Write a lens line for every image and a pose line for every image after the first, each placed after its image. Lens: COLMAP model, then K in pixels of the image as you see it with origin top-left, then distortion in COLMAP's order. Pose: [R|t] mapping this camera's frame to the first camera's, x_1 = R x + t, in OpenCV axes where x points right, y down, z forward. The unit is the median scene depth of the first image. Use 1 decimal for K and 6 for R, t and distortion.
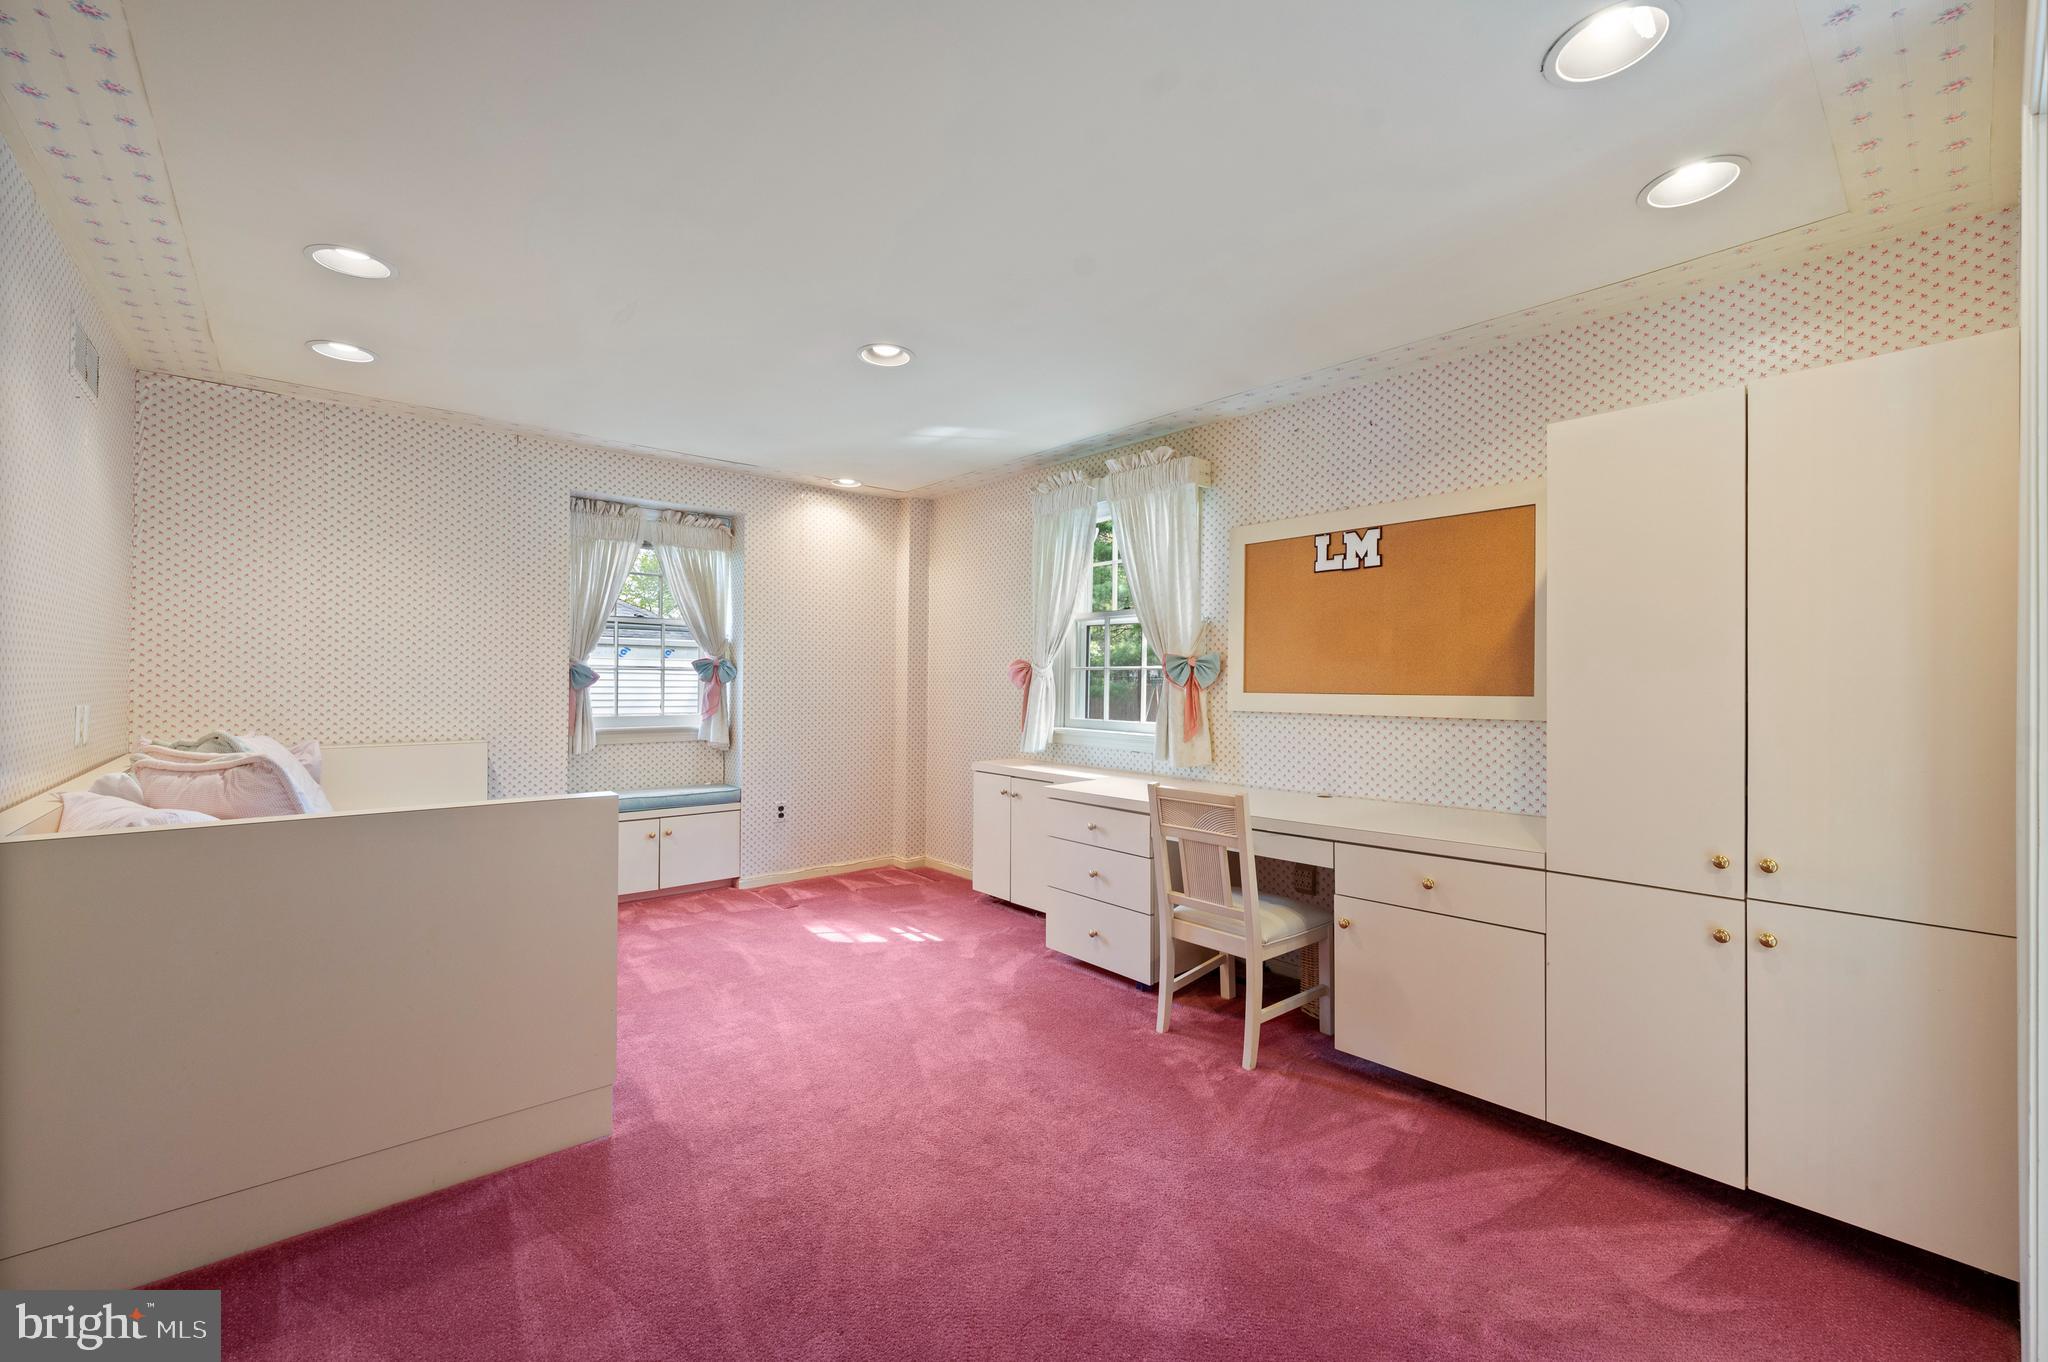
lens RADIAL K [[818.6, 0, 1031.0], [0, 818.6, 680.1], [0, 0, 1]] dist [-0.004272, 0.000103]
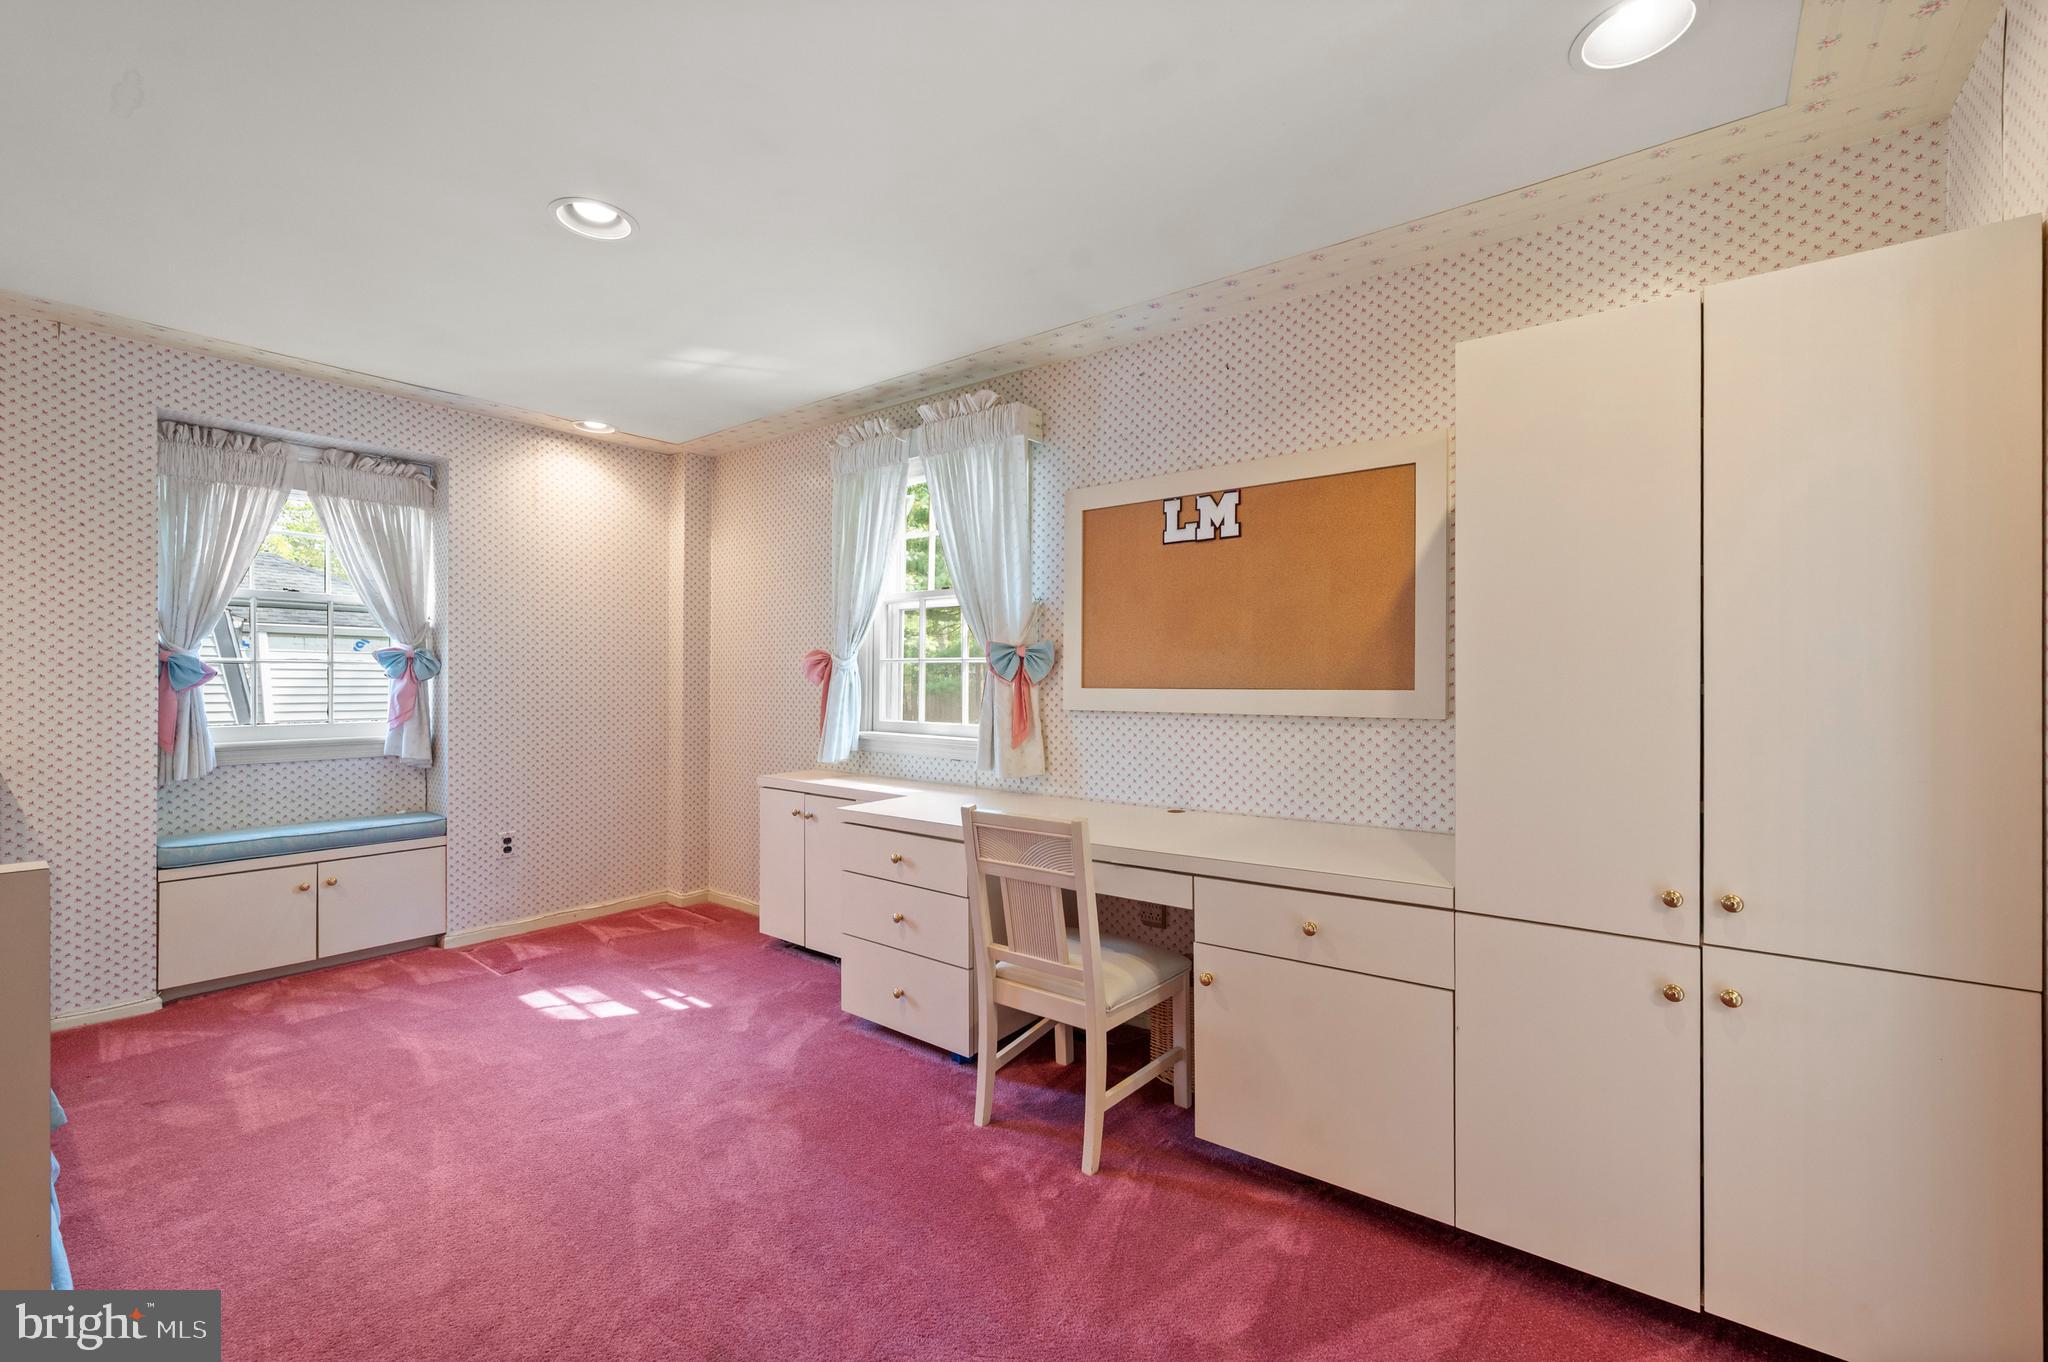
lens RADIAL K [[818.6, 0, 1024.3], [0, 818.6, 679.3], [0, 0, 1]] dist [-0.004272, 0.000103]
pose [[0.983255, -0.004577, 0.182179, 0.057496], [0.004215, 0.999988, 0.002372, 0.004726], [-0.182188, -0.001564, 0.983262, 0.217653]]
